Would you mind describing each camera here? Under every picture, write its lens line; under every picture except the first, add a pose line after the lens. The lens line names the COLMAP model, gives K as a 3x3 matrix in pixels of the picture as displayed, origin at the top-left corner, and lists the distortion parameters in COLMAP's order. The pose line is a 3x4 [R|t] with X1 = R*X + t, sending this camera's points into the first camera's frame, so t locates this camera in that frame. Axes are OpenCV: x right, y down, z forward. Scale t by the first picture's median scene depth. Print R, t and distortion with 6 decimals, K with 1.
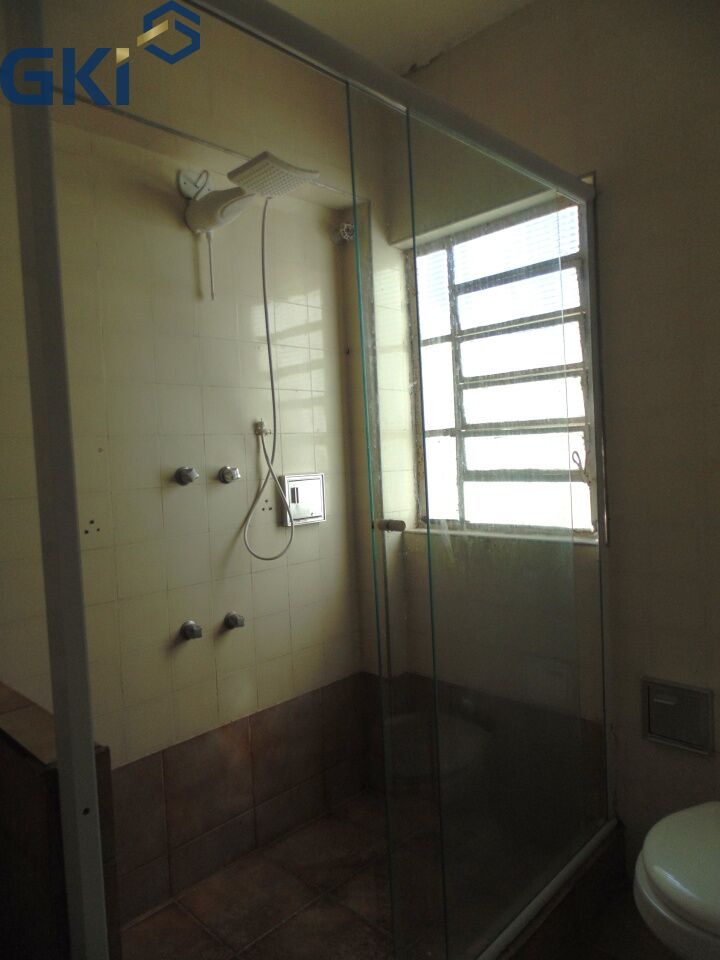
lens RADIAL K [[651.2, 0, 368.3], [0, 651.2, 474.3], [0, 0, 1]] dist [-0.006934, -0.002079]
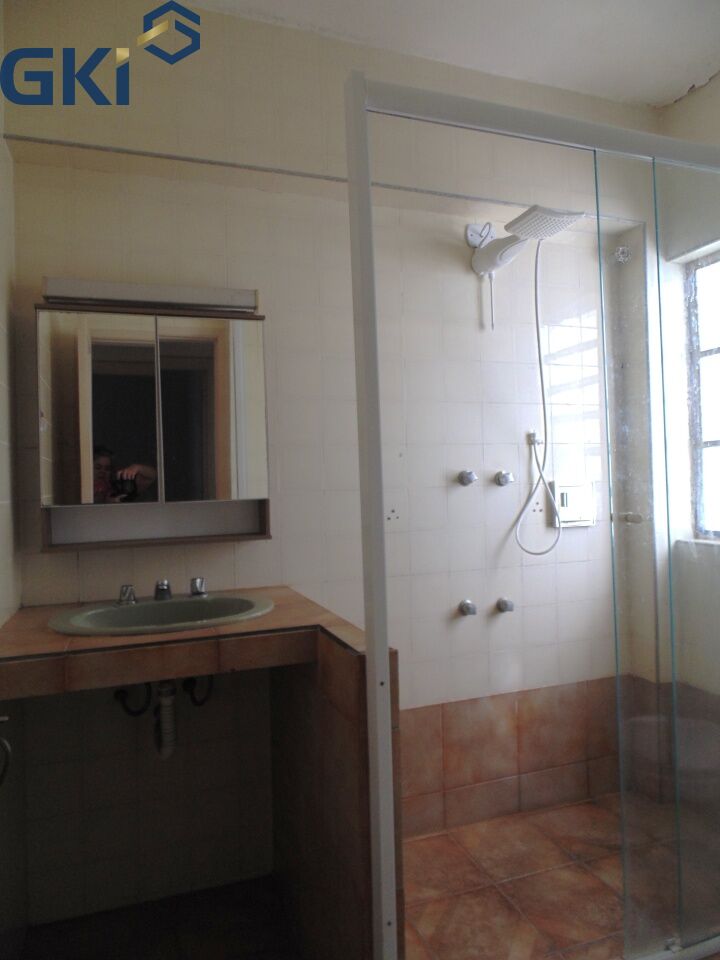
lens RADIAL K [[636.6, 0, 354.2], [0, 636.6, 471.3], [0, 0, 1]] dist [-0.006716, -0.002459]
pose [[0.892413, 0.016140, -0.450930, 0.059078], [-0.029144, 0.999335, -0.021907, 0.020219], [0.450277, 0.032692, 0.892290, -0.129541]]
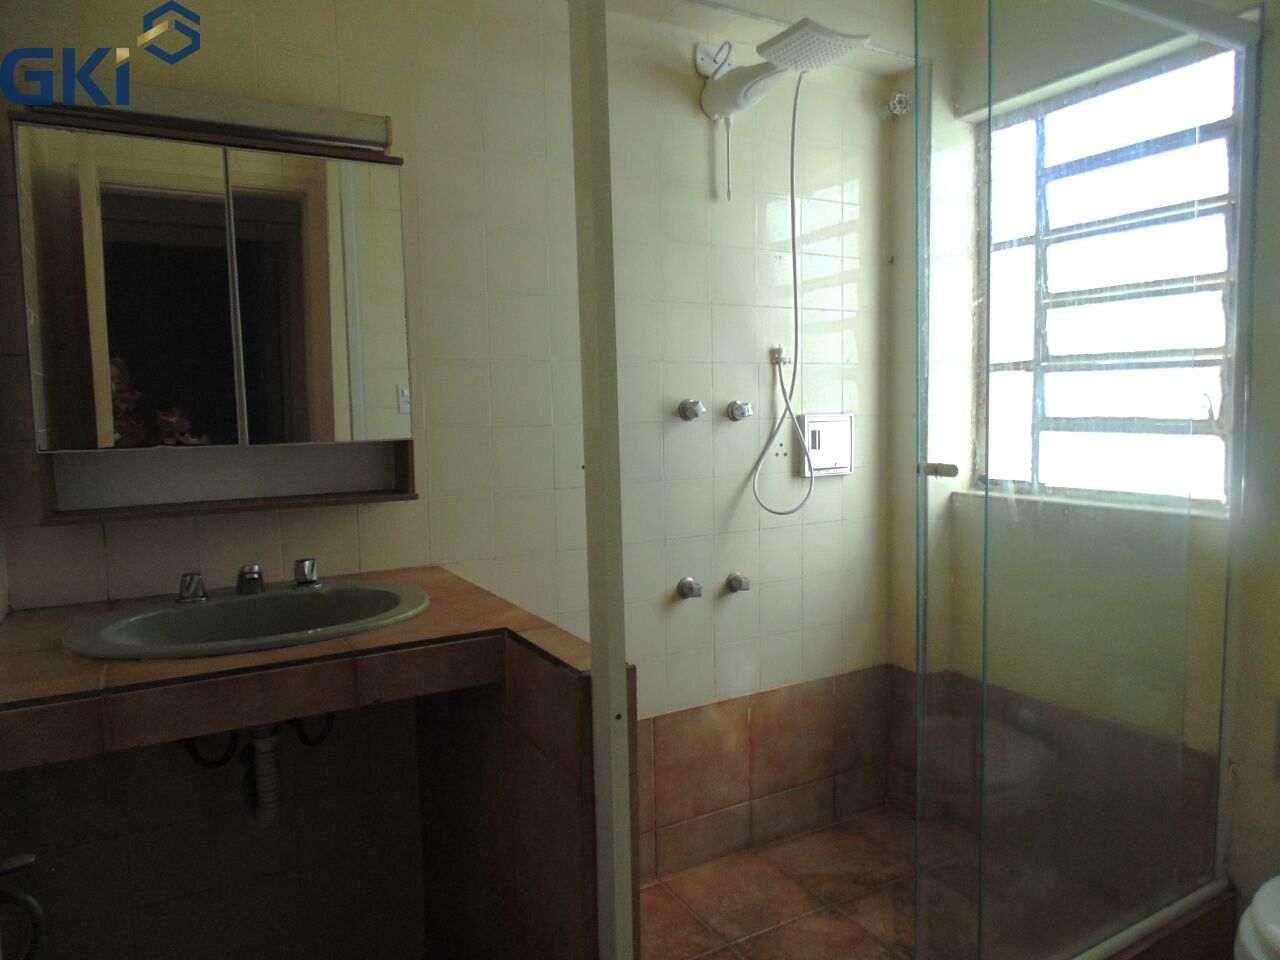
lens RADIAL K [[855.4, 0, 659.4], [0, 855.4, 478.0], [0, 0, 1]] dist [-0.009708, -0.002448]
pose [[0.960685, 0.053408, -0.272455, -0.007065], [-0.035954, 0.996992, 0.068660, 0.015013], [0.275302, -0.056164, 0.959716, -0.094471]]
